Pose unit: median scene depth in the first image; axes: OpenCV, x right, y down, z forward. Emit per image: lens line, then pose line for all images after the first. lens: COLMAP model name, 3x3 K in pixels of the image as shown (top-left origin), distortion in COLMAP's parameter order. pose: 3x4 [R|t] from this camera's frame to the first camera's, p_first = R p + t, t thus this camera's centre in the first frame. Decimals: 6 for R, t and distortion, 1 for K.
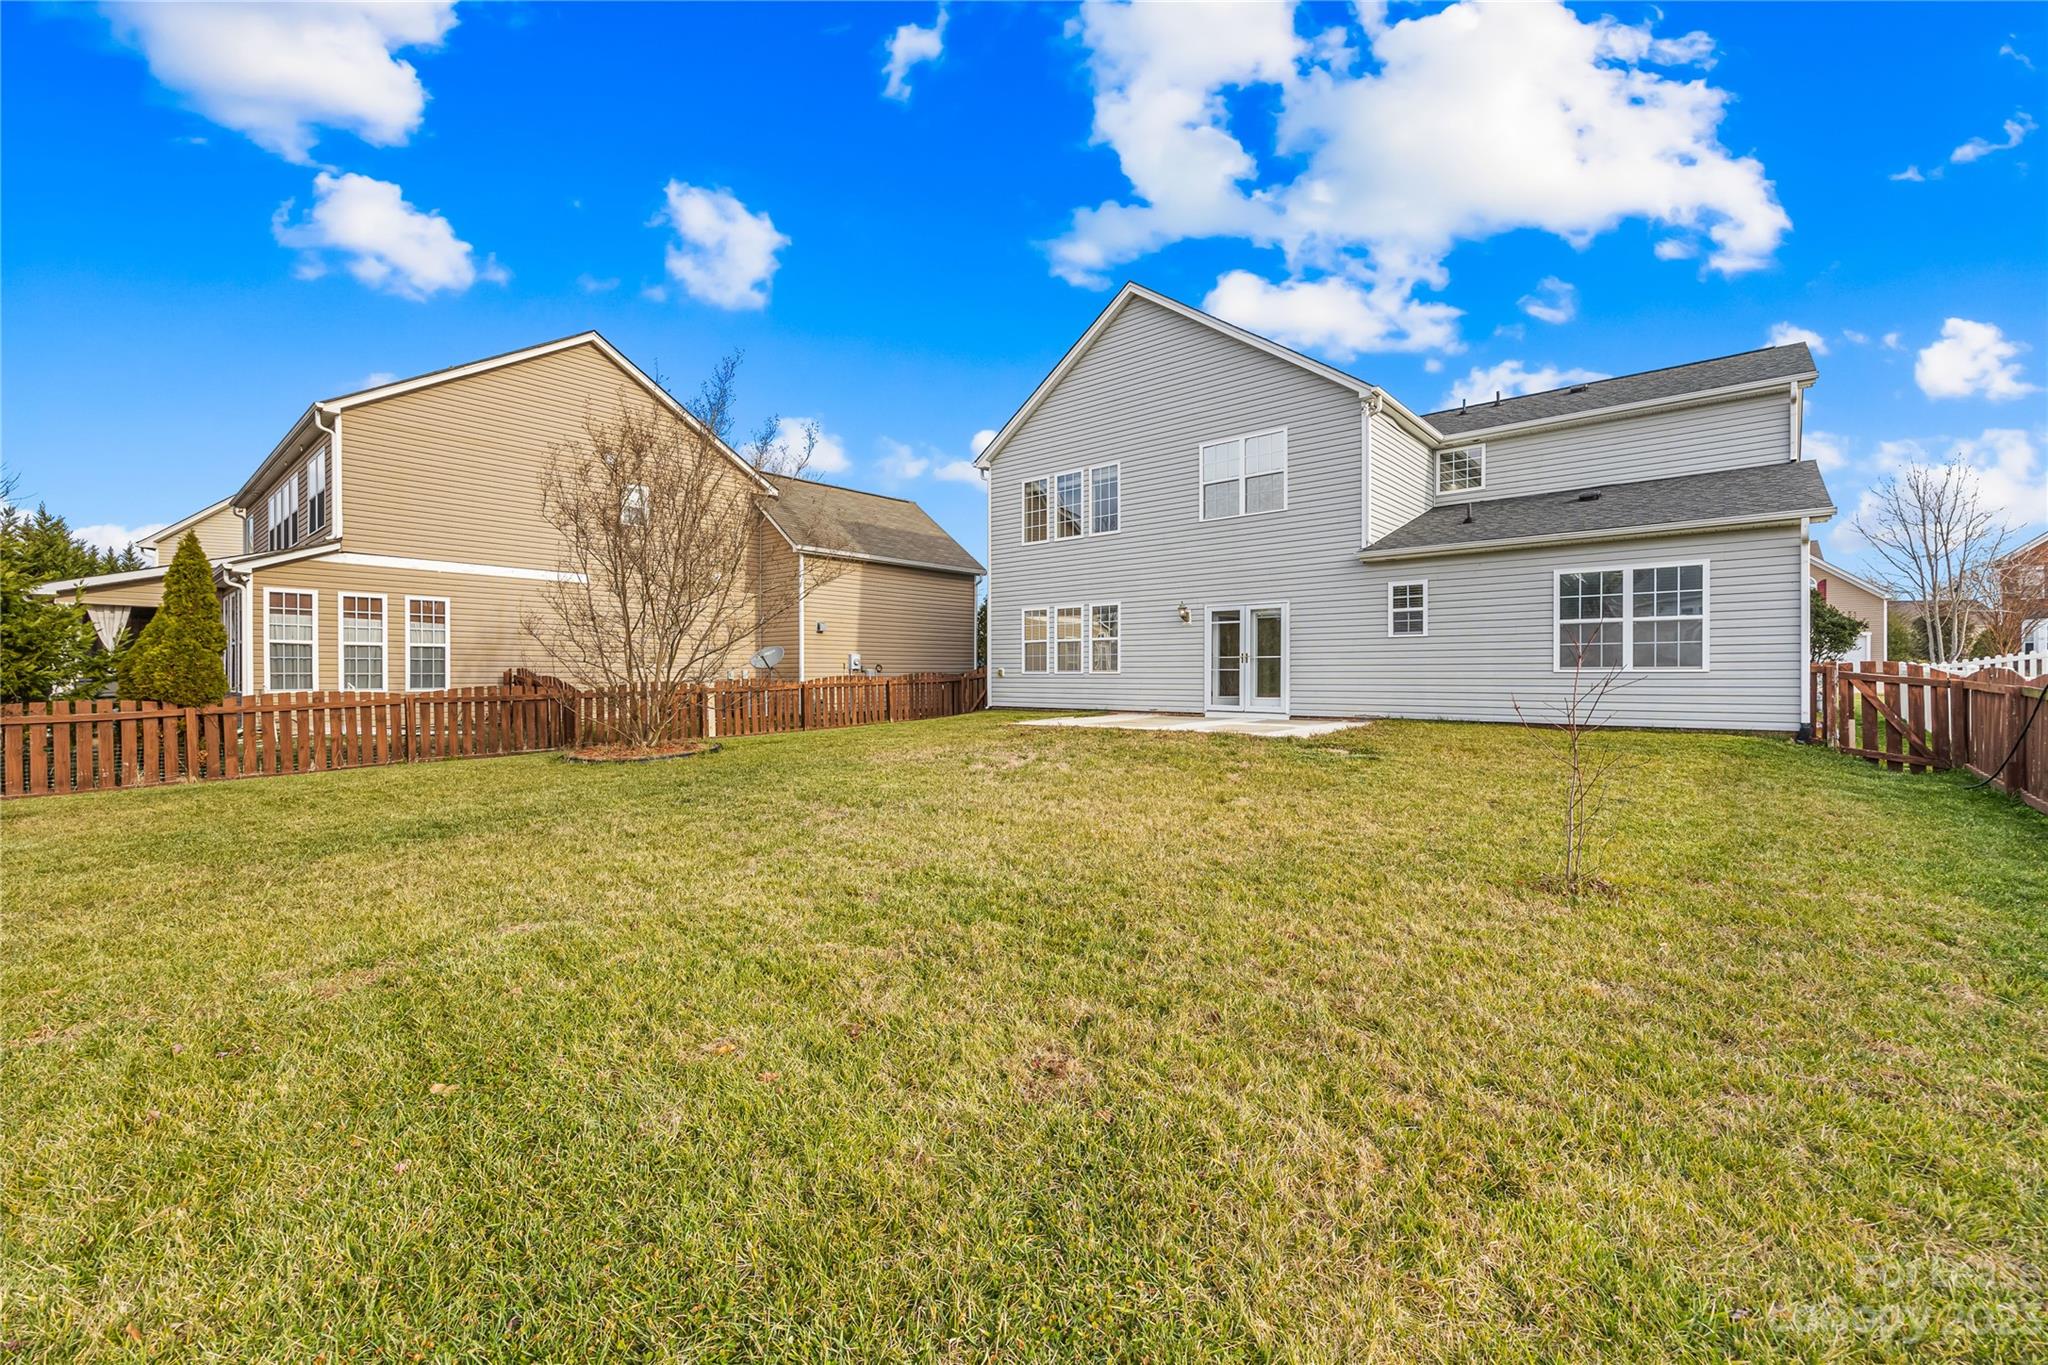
lens RADIAL K [[822.2, 0, 1031.6], [0, 822.2, 684.0], [0, 0, 1]] dist [-0.003776, 0.001281]
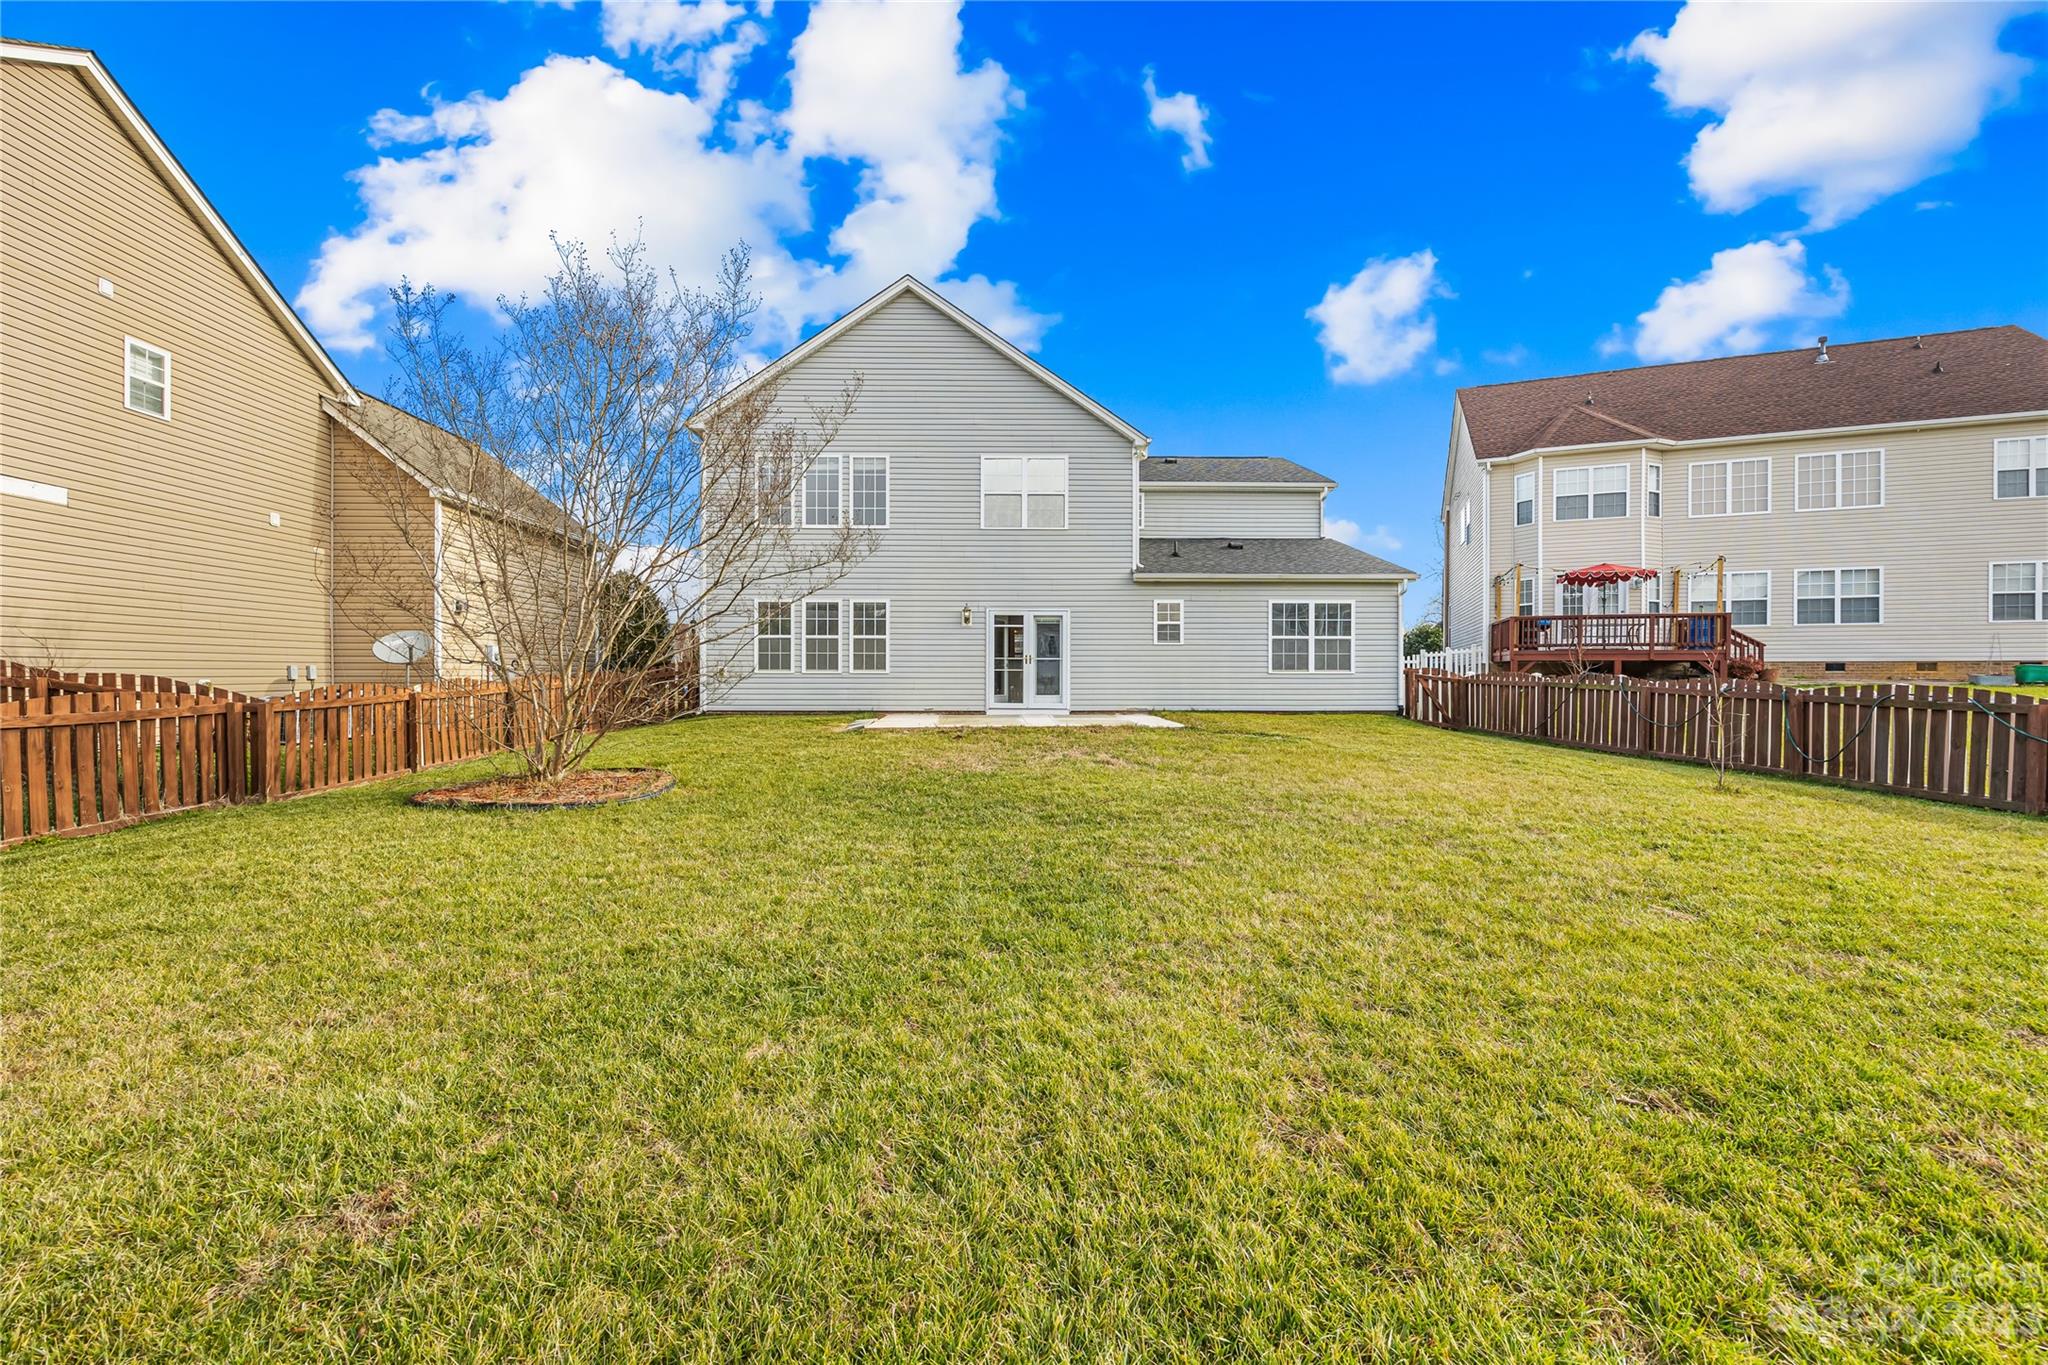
lens RADIAL K [[822.2, 0, 1021.5], [0, 822.2, 675.7], [0, 0, 1]] dist [-0.003776, 0.001281]
pose [[0.746911, -0.000375, 0.664924, -0.491160], [0.005422, 0.999970, -0.005526, -0.004244], [-0.664902, 0.007733, 0.746891, 0.200506]]
